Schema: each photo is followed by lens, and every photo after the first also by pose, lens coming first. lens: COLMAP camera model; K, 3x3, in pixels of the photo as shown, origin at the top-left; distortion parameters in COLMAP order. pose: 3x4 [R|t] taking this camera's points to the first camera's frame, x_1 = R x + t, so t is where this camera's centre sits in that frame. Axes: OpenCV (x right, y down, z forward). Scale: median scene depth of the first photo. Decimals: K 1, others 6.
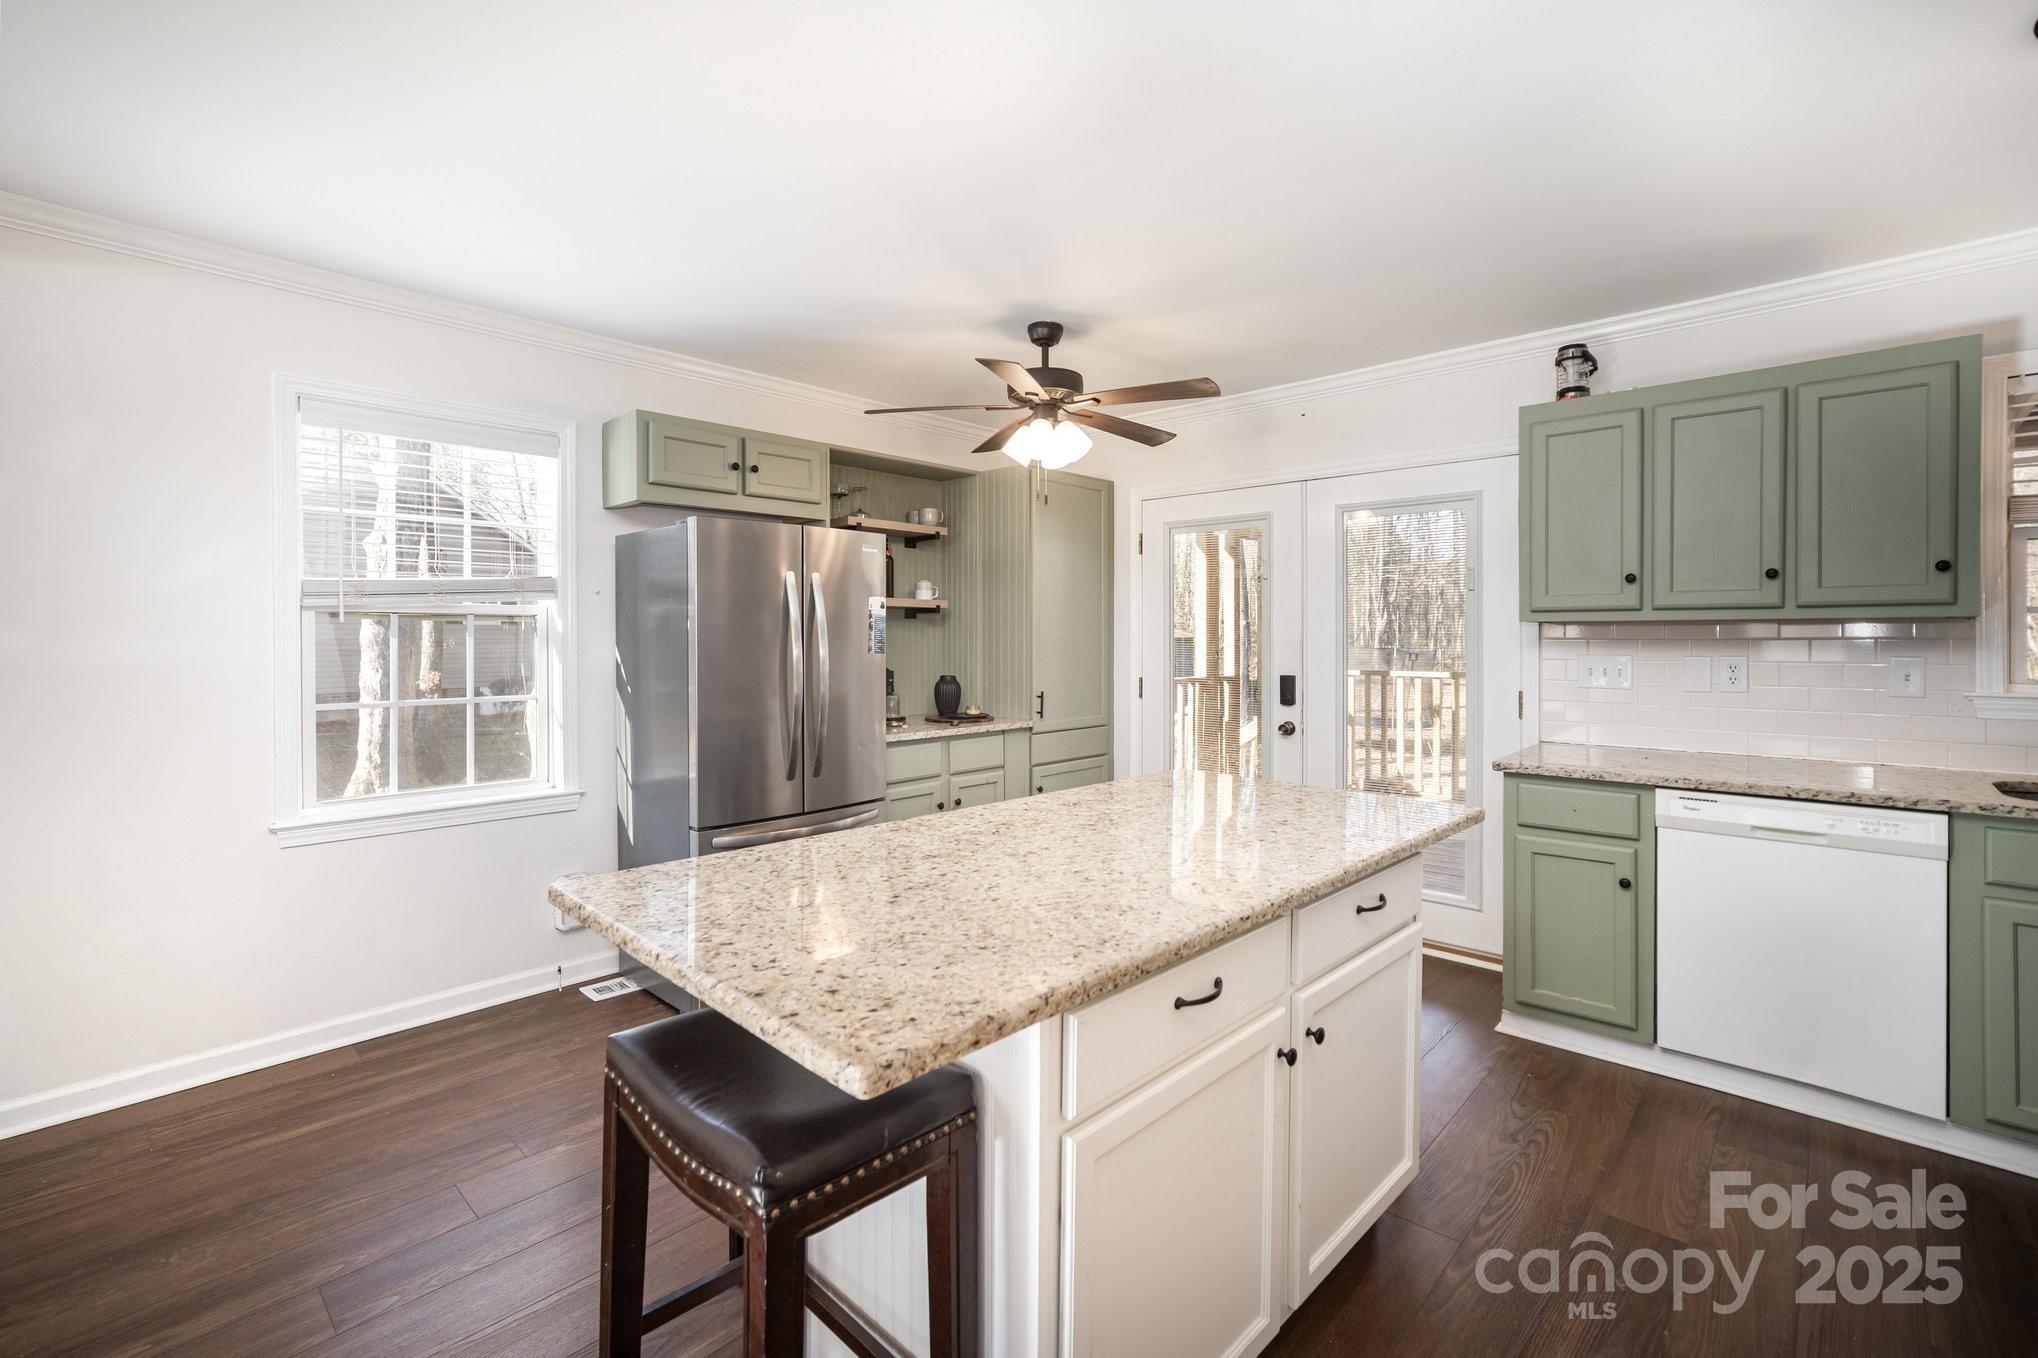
lens RADIAL K [[923.6, 0, 1069.0], [0, 923.6, 635.5], [0, 0, 1]] dist [-0.002102, -0.000119]
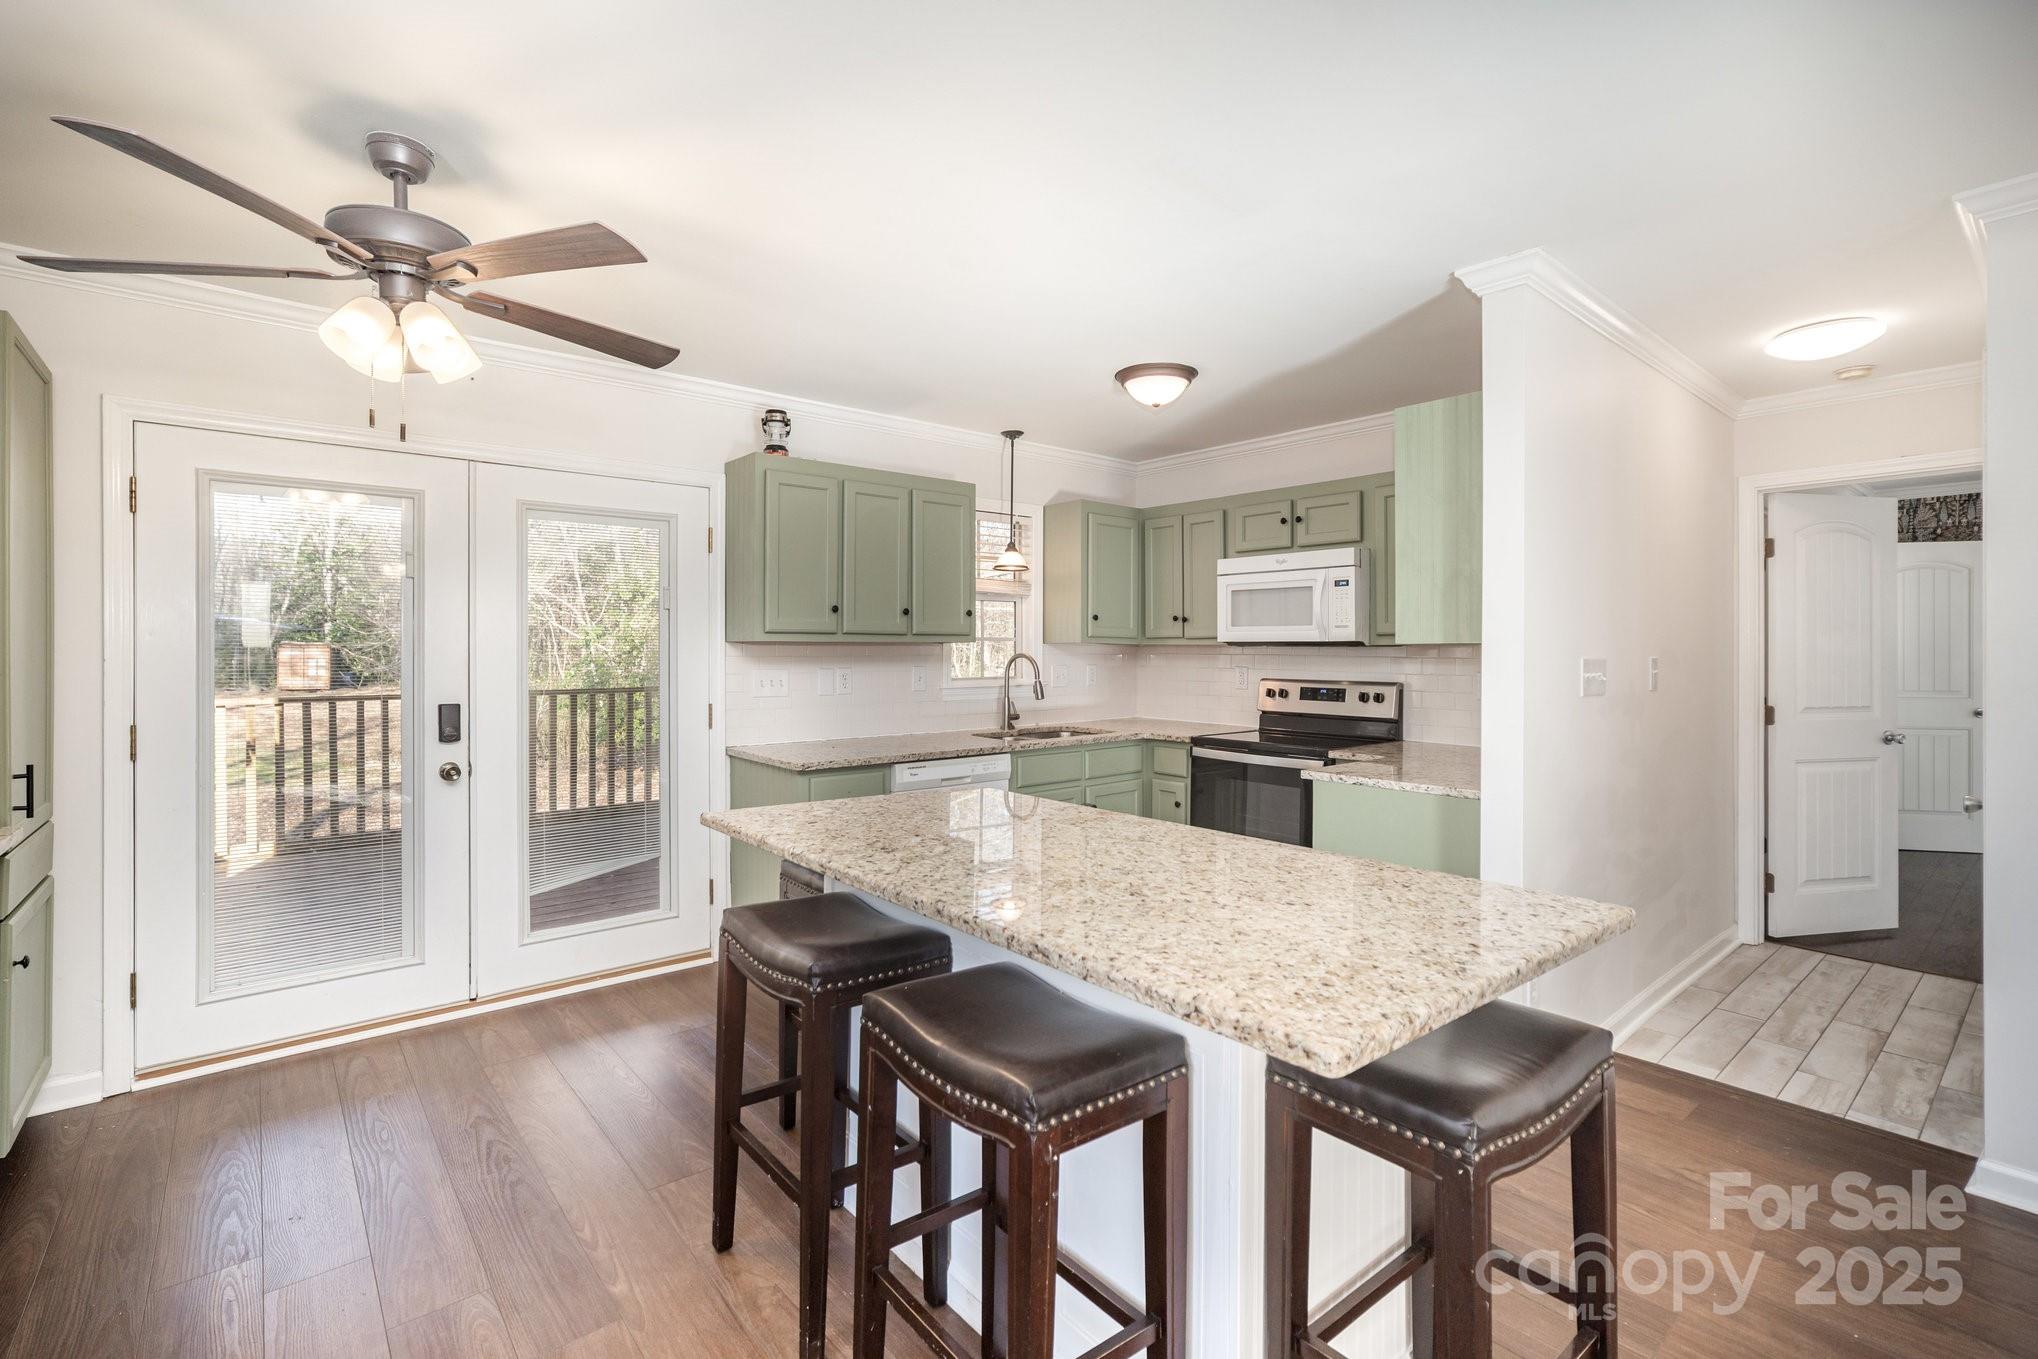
lens RADIAL K [[910.2, 0, 1007.5], [0, 910.2, 655.2], [0, 0, 1]] dist [-0.001992, 0.000178]
pose [[0.156516, -0.002270, 0.987673, -0.506955], [-0.001215, 0.999996, 0.002491, -0.000992], [-0.987675, -0.001590, 0.156513, 0.465414]]
